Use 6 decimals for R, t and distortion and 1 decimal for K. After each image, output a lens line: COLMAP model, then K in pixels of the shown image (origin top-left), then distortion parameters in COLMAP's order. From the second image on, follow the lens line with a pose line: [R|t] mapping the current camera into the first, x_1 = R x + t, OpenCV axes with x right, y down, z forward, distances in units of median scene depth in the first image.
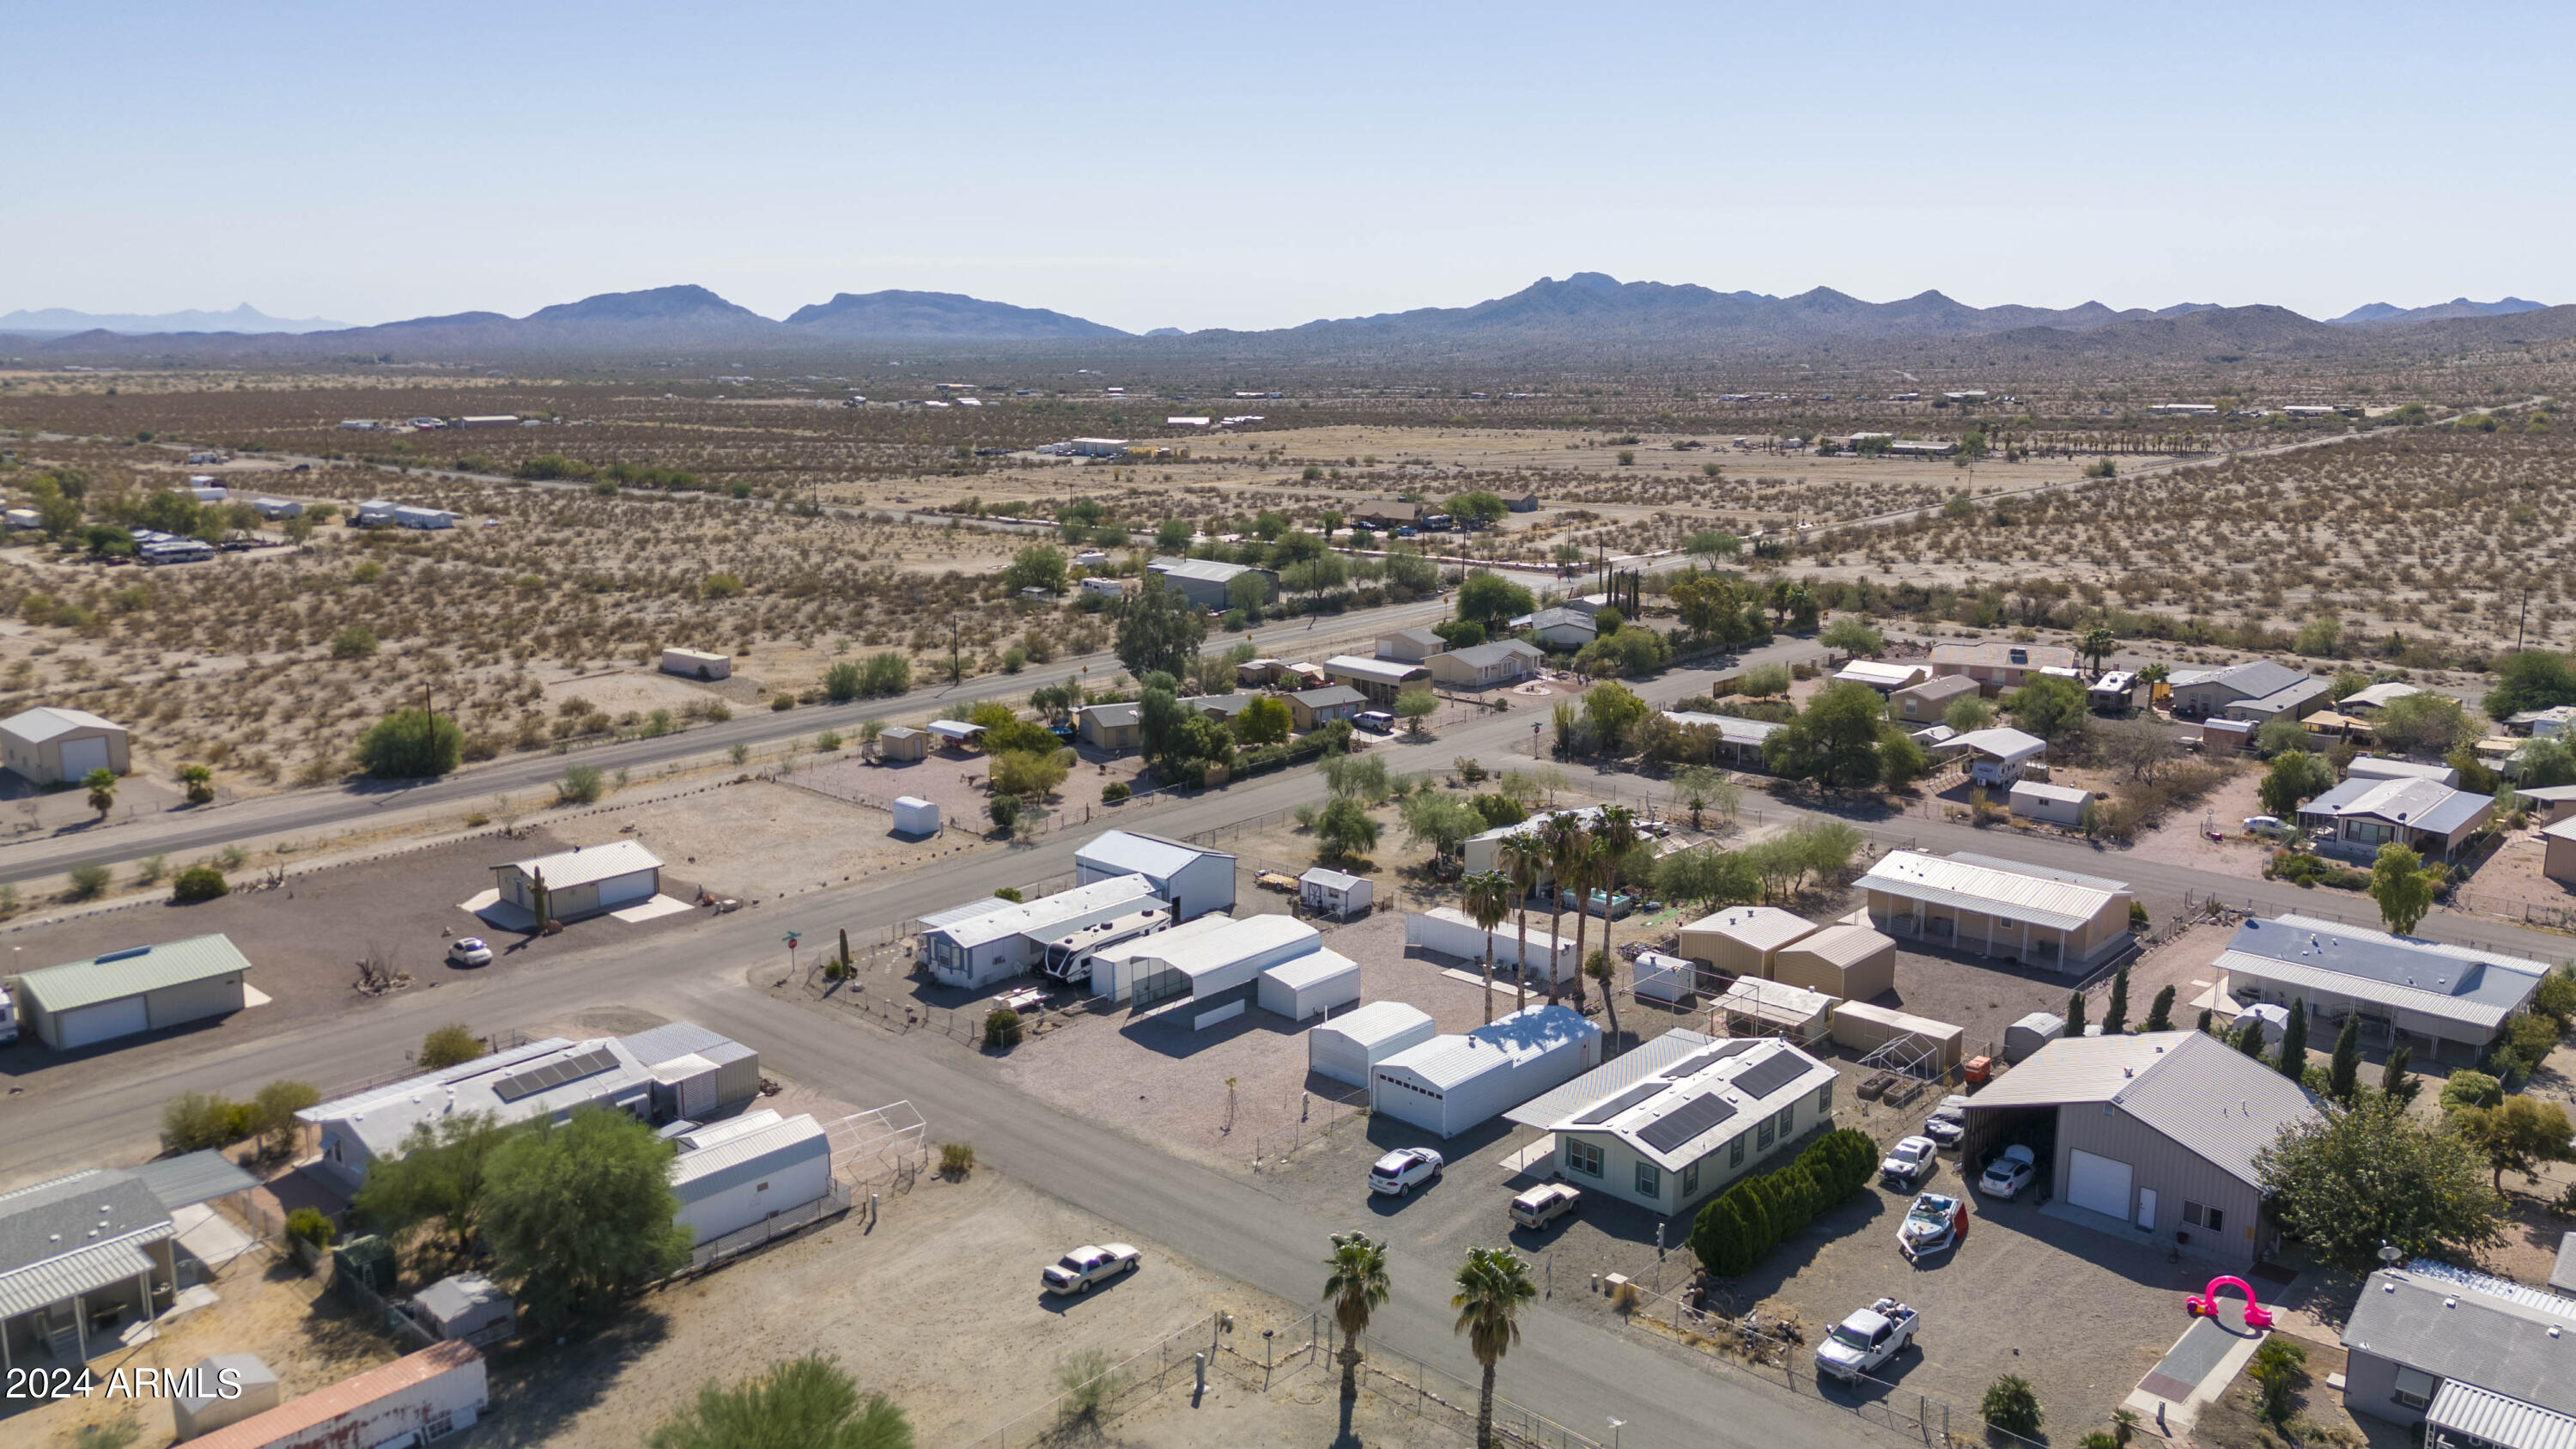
lens RADIAL K [[1882.0, 0, 1288.0], [0, 1882.0, 724.5], [0, 0, 1]] dist [0.079538, -0.084811]
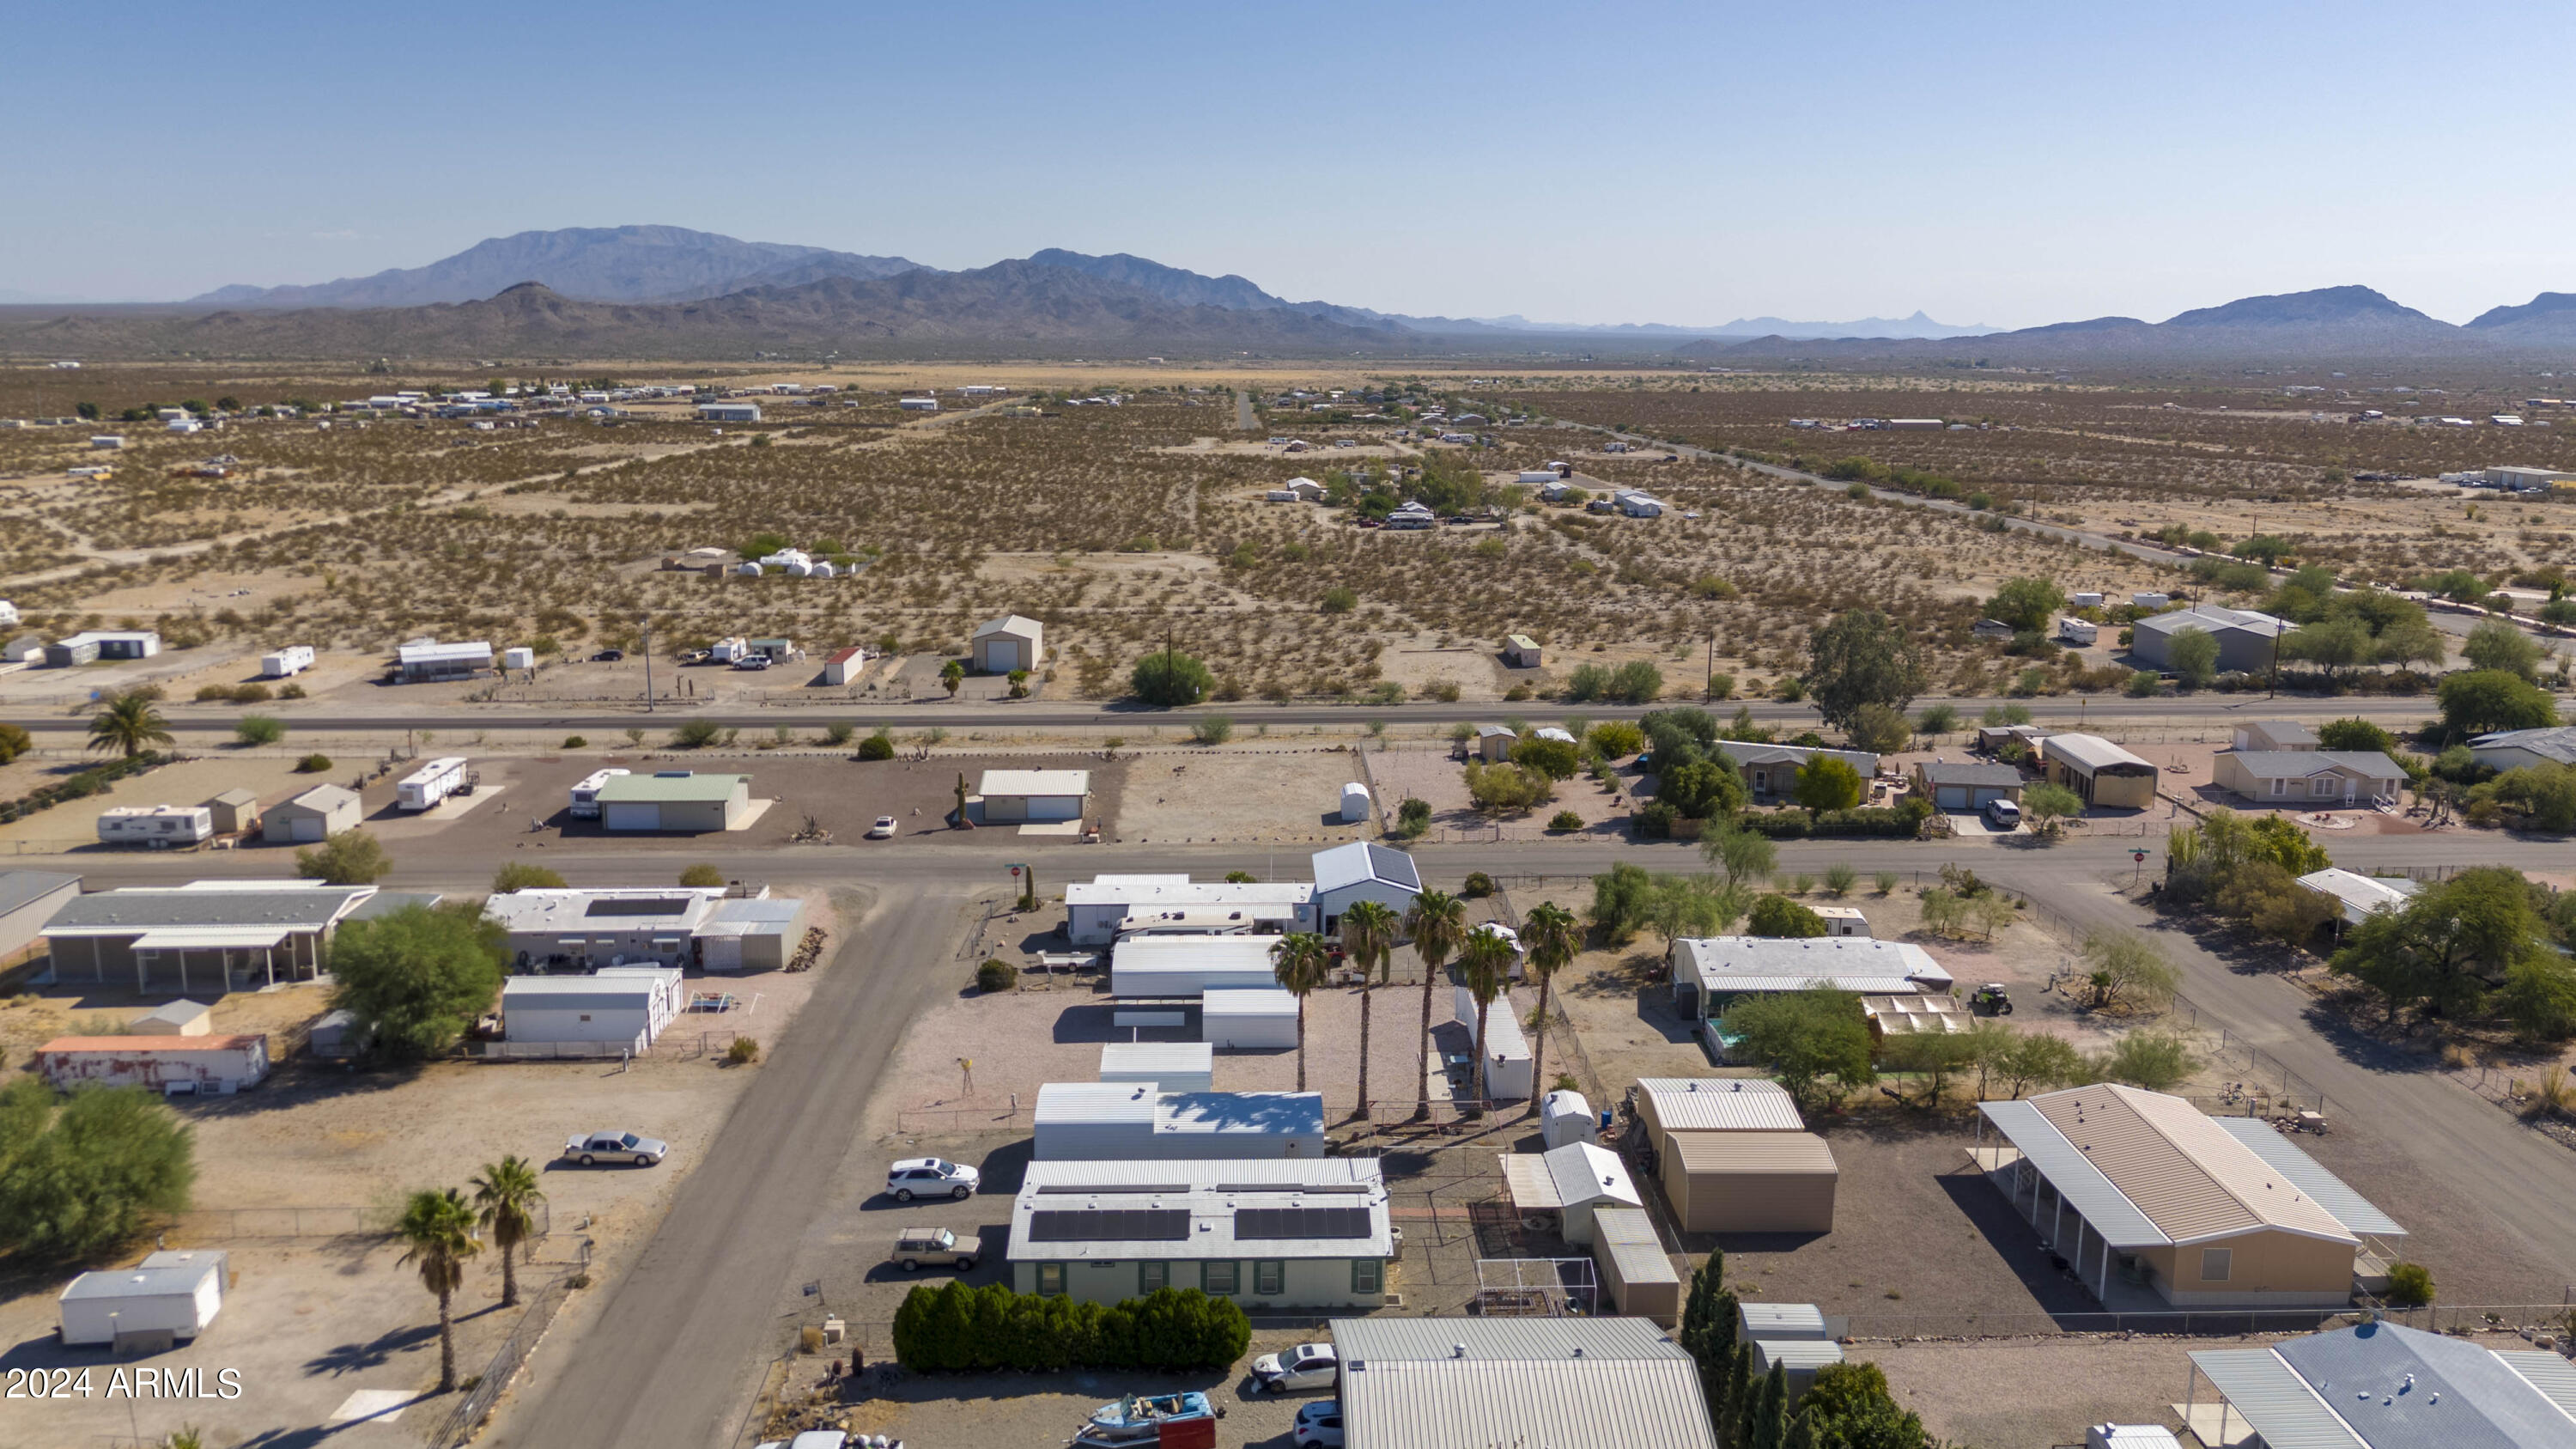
lens RADIAL K [[1882.0, 0, 1288.0], [0, 1882.0, 724.5], [0, 0, 1]] dist [0.079538, -0.084811]
pose [[0.699812, 0.152111, -0.697944, 0.615441], [-0.154029, 0.986213, 0.060496, -0.063696], [0.697523, 0.065168, 0.713593, 0.295295]]
